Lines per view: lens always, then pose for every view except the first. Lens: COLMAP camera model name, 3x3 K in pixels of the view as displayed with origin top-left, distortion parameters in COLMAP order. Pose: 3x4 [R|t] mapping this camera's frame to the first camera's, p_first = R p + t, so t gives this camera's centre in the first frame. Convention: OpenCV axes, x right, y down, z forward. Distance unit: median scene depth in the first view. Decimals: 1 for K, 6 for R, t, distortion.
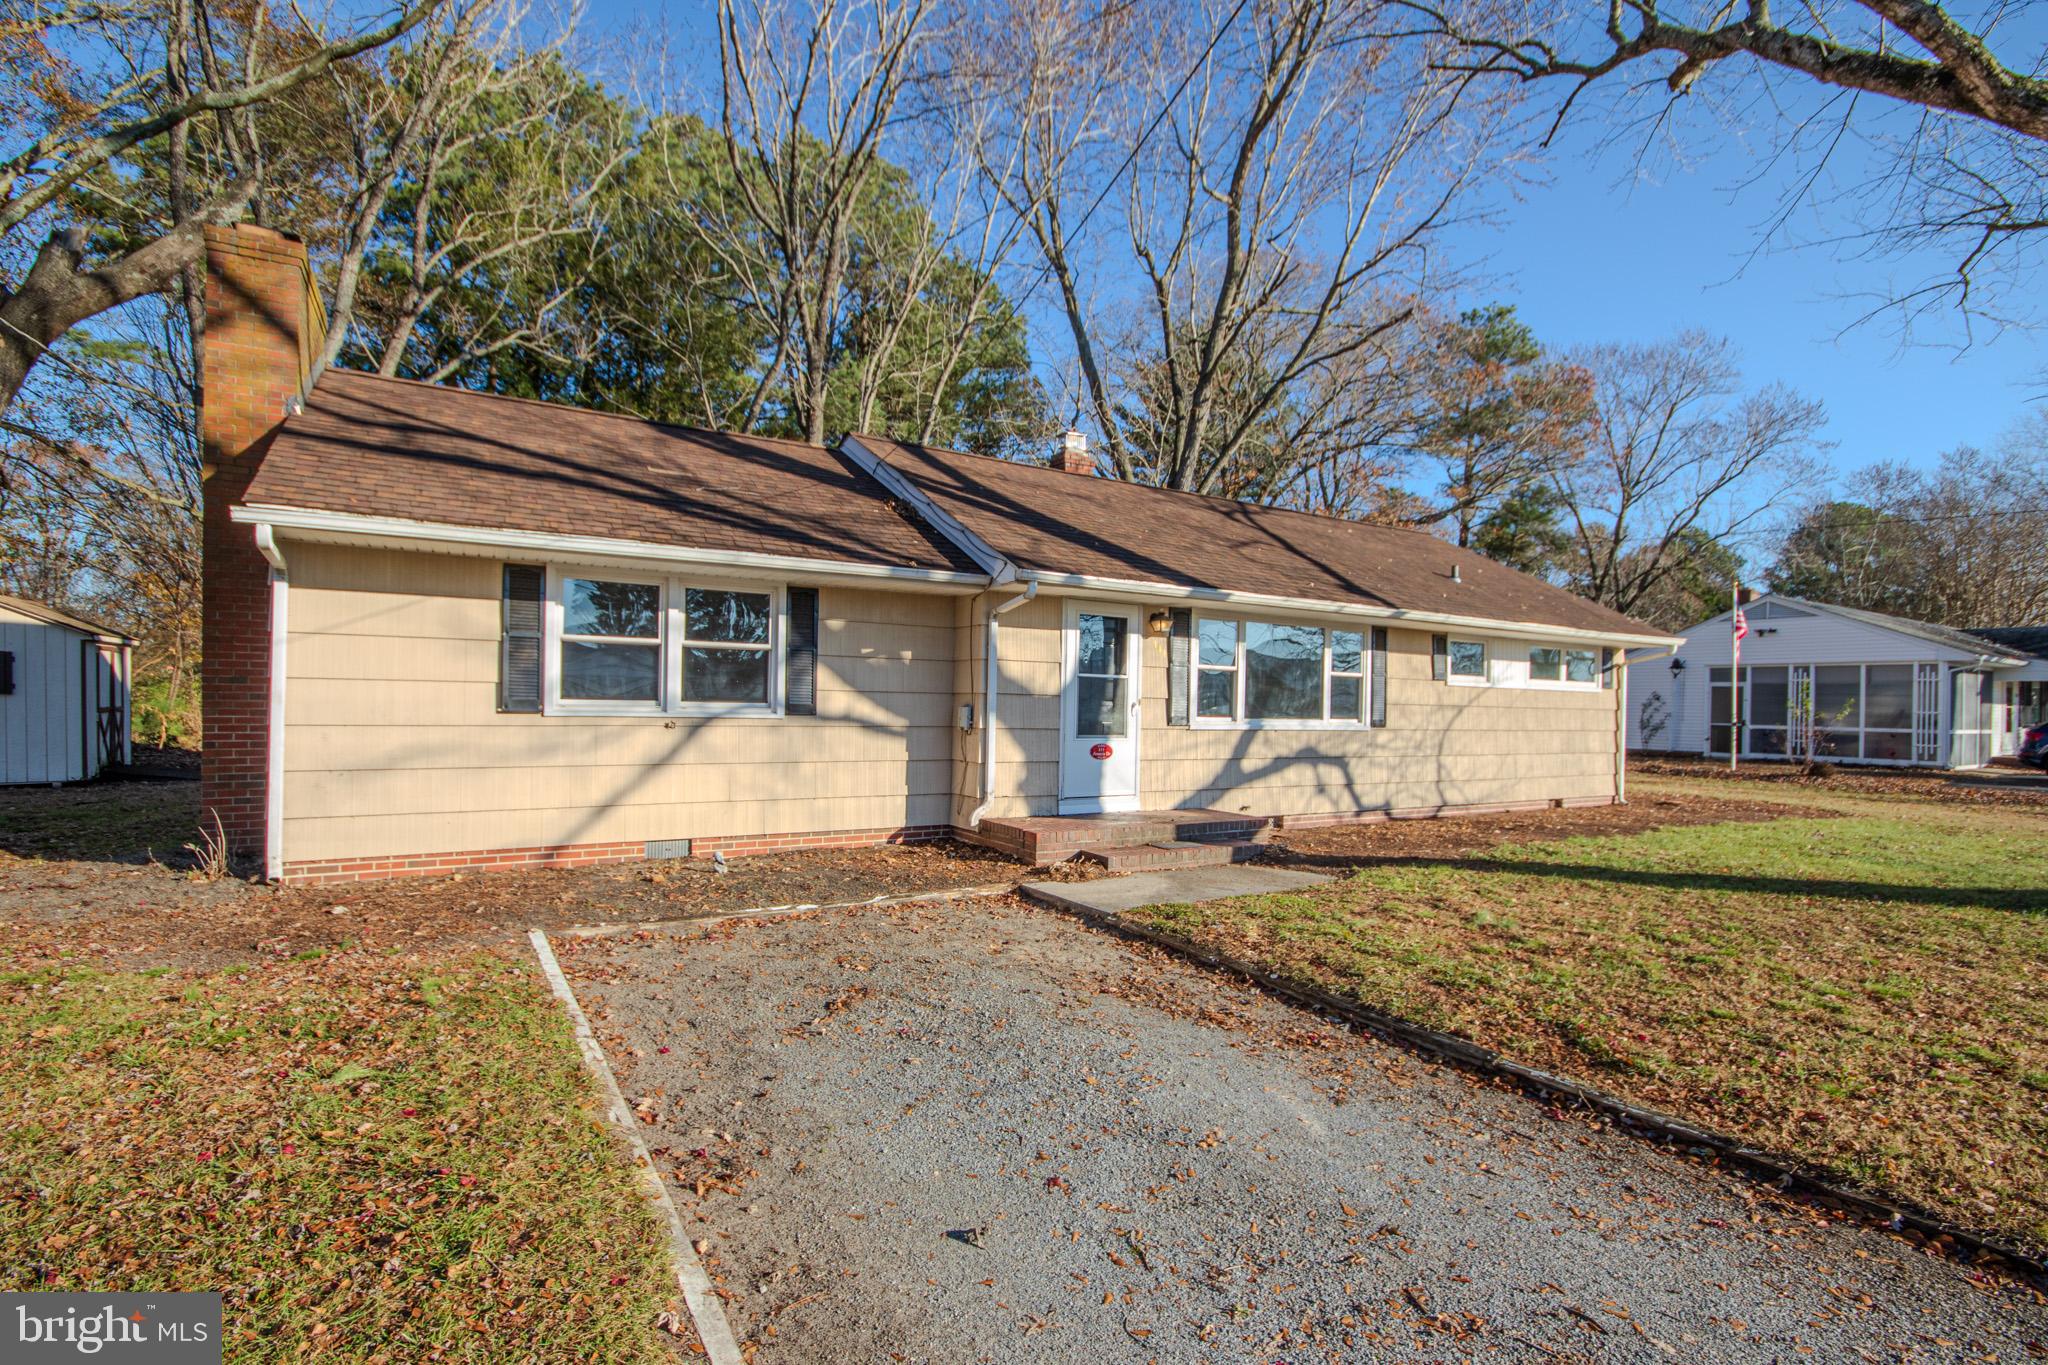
lens RADIAL K [[960.6, 0, 1028.5], [0, 960.6, 702.2], [0, 0, 1]] dist [-0.002446, -0.000558]
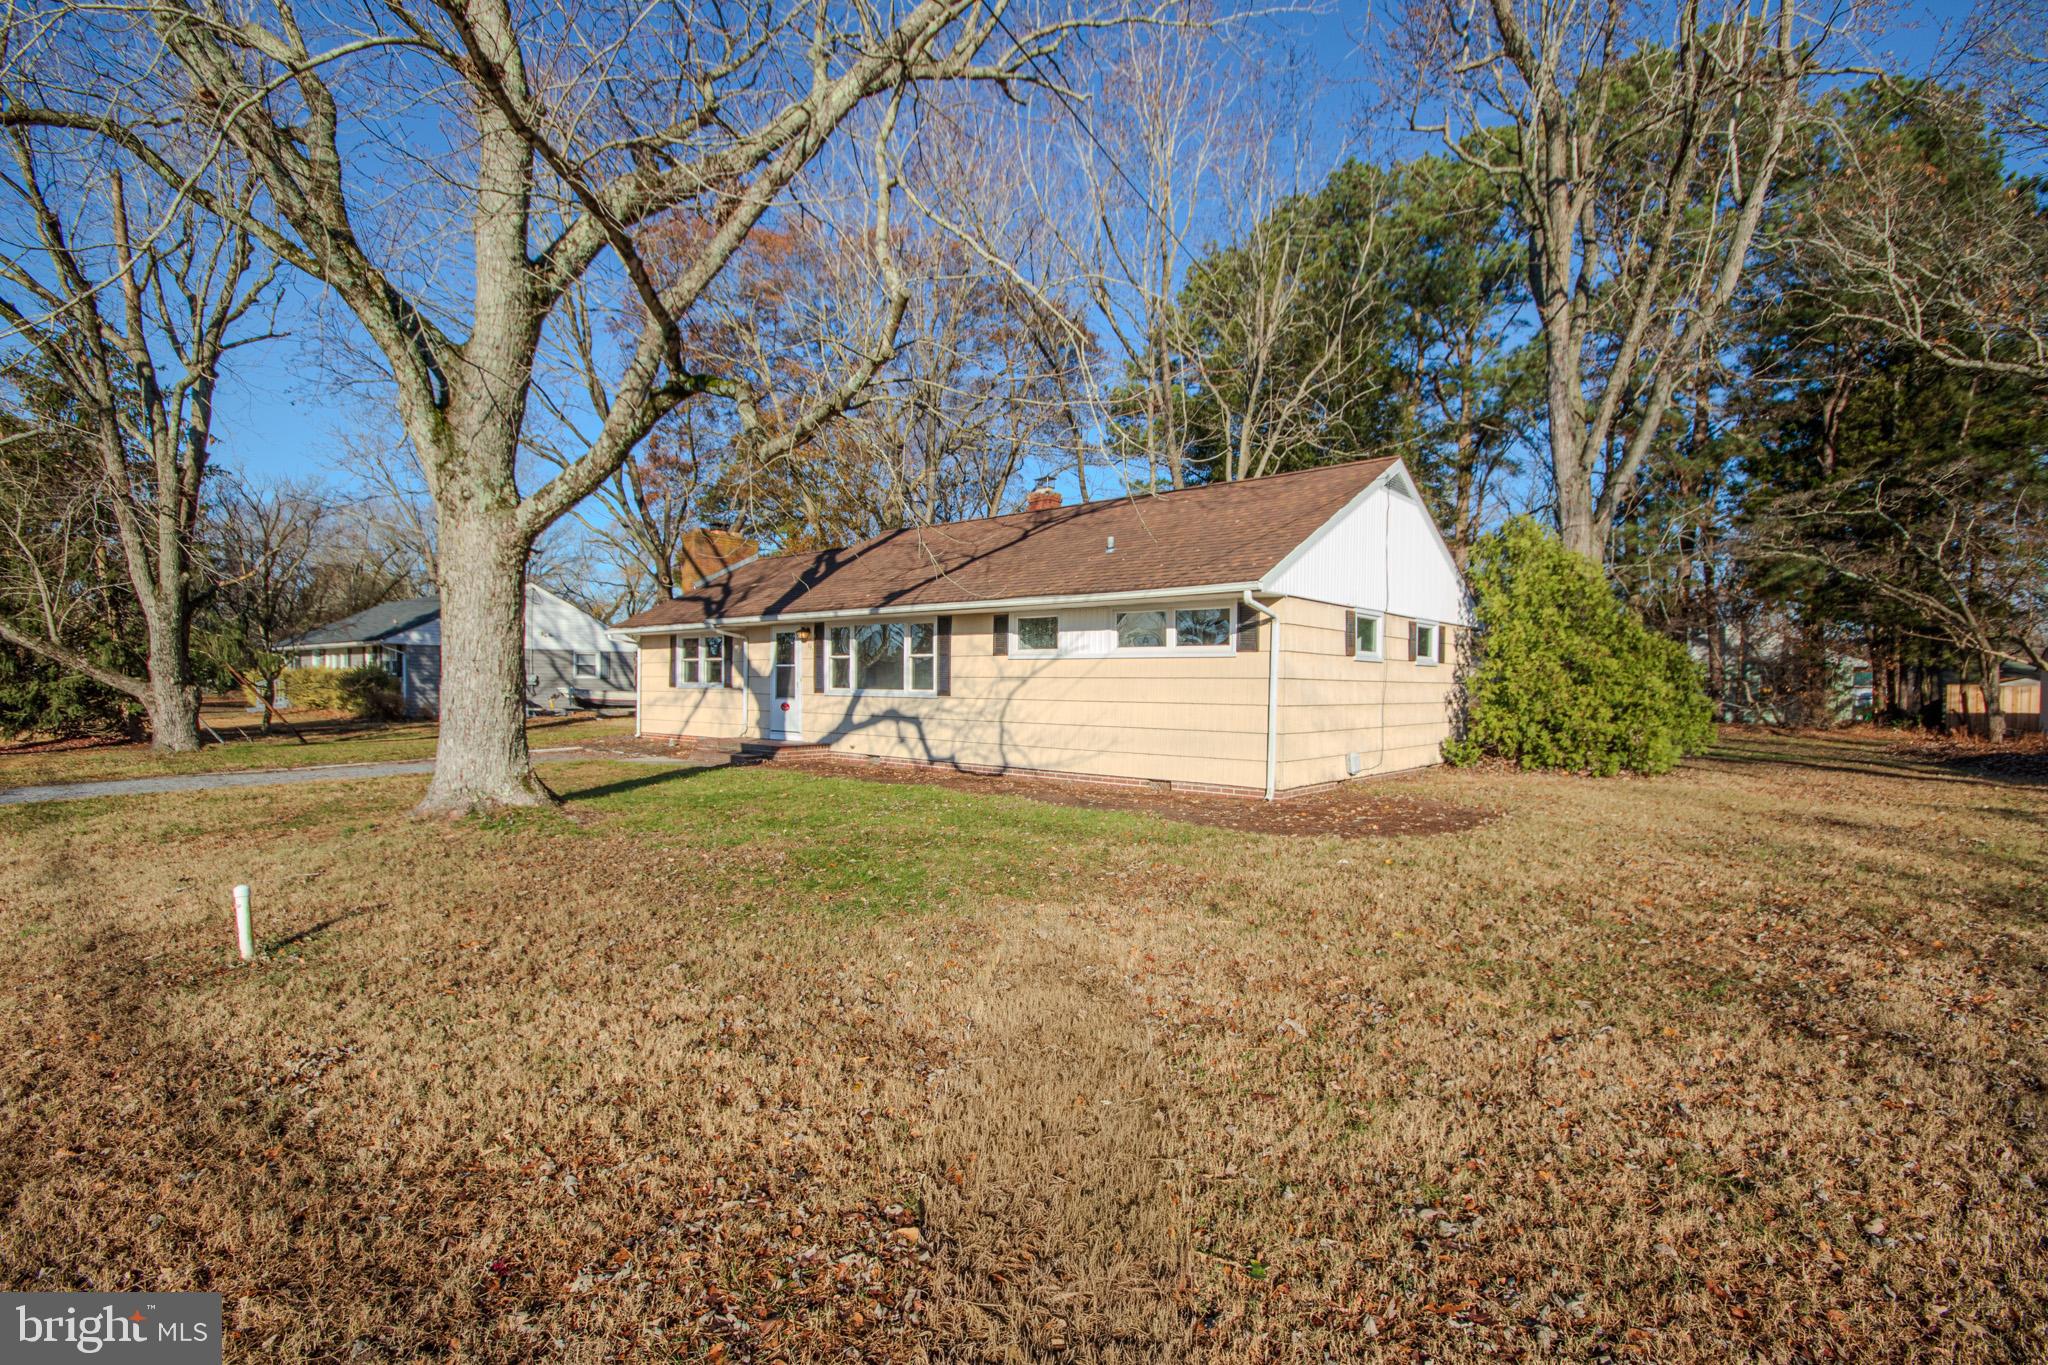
lens RADIAL K [[950.9, 0, 1030.0], [0, 950.9, 712.6], [0, 0, 1]] dist [-0.001527, -0.001419]
pose [[0.305722, 0.011795, -0.952048, 1.897248], [-0.002668, 0.999930, 0.011531, 0.039898], [0.952117, -0.000985, 0.305732, 0.862380]]
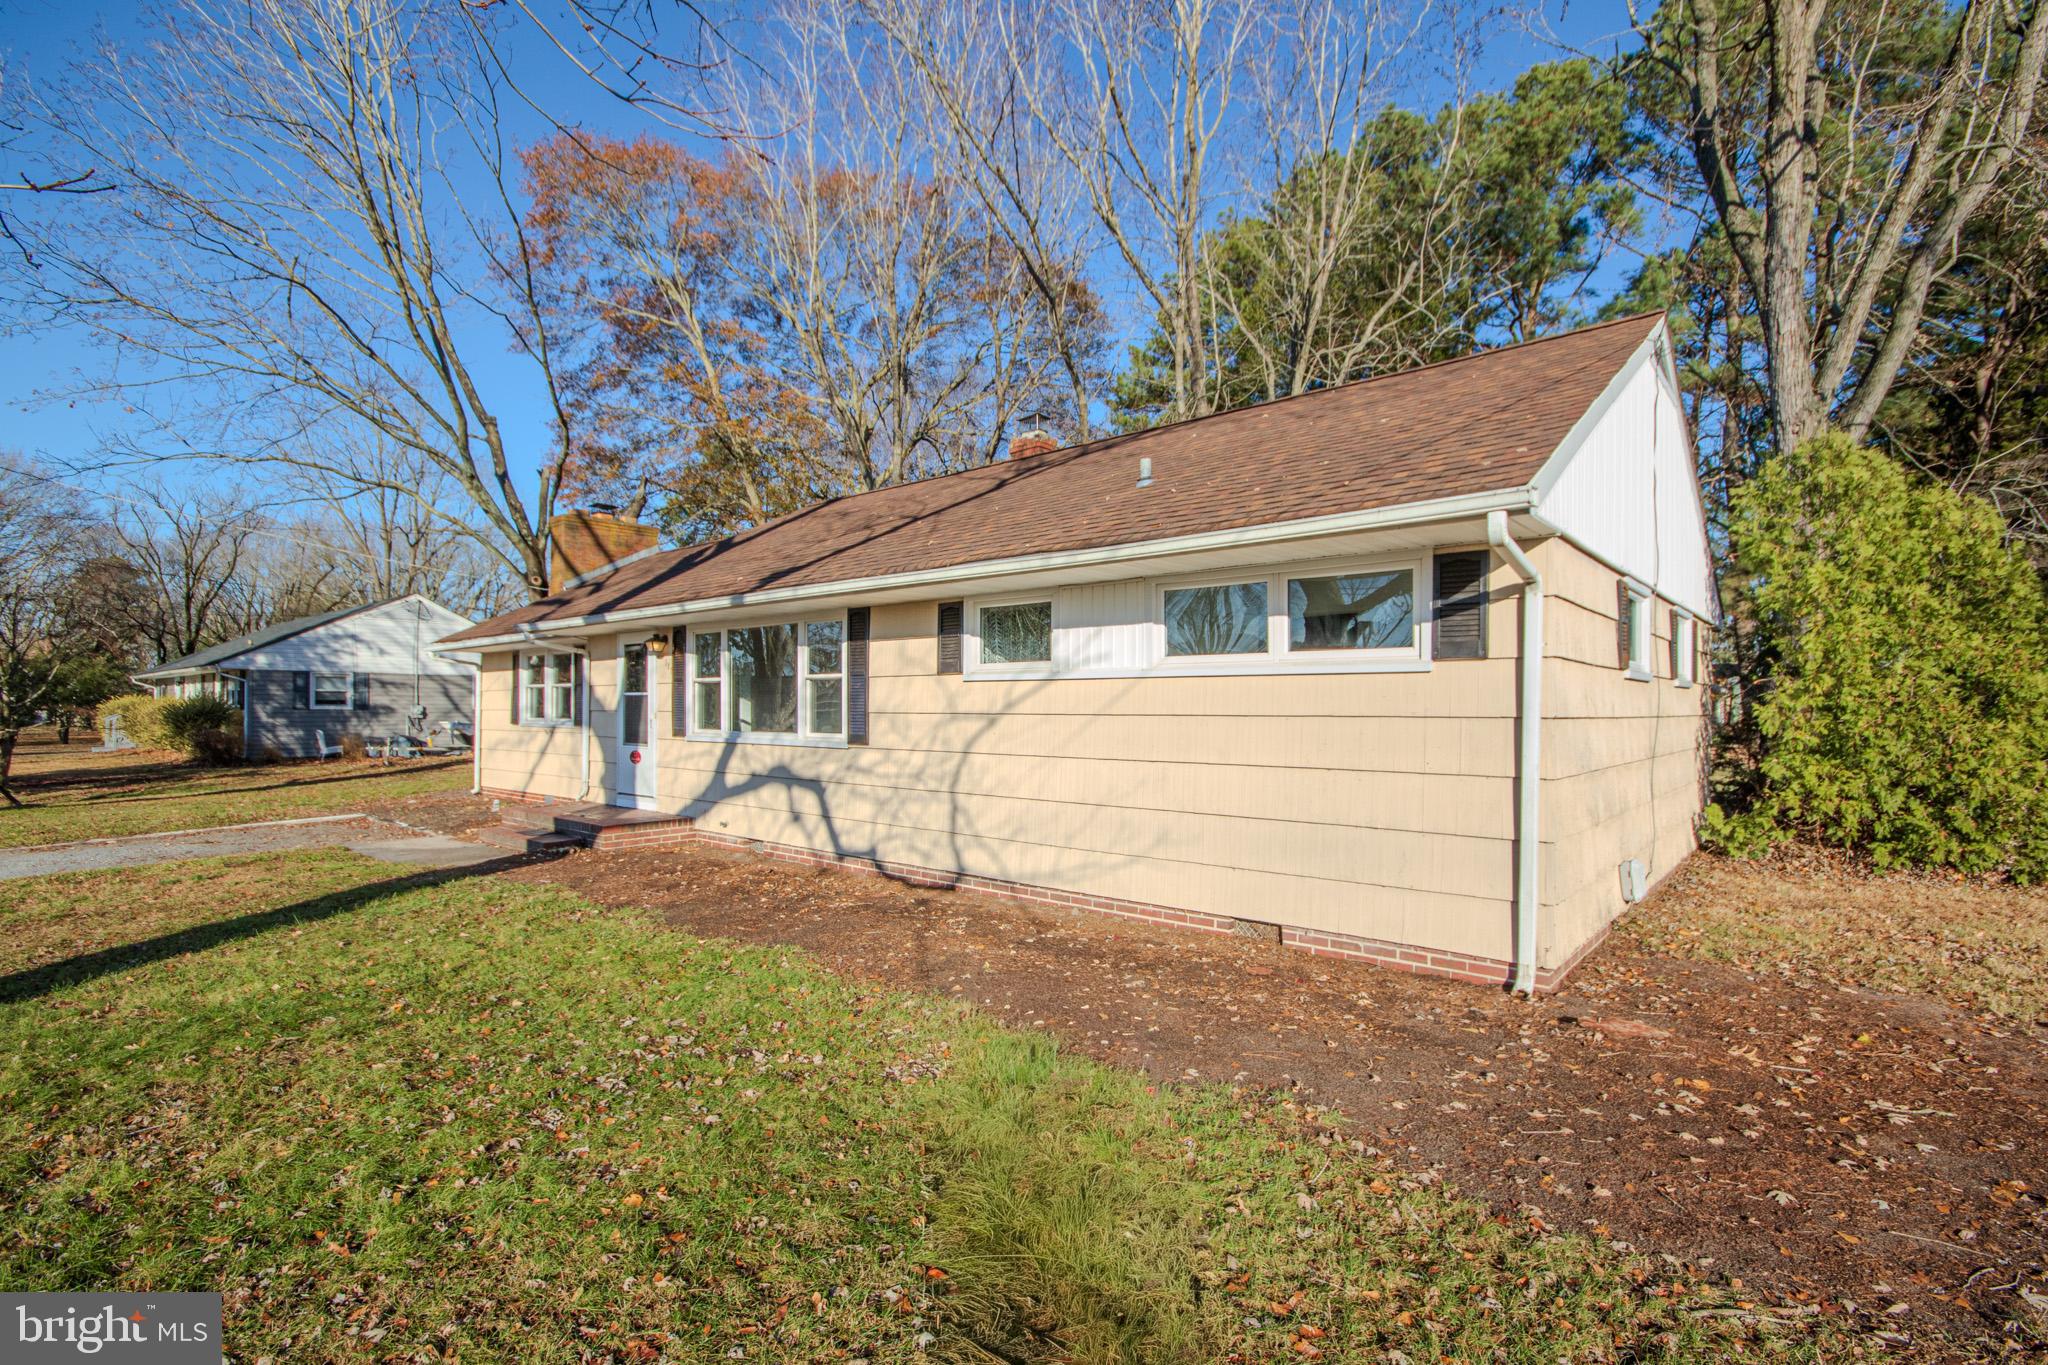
lens RADIAL K [[950.9, 0, 1030.0], [0, 950.9, 712.6], [0, 0, 1]] dist [-0.001527, -0.001419]
pose [[0.303680, -0.014118, -0.952669, 1.313324], [0.004789, 0.999900, -0.013291, 0.013941], [0.952762, -0.000526, 0.303718, 1.074925]]
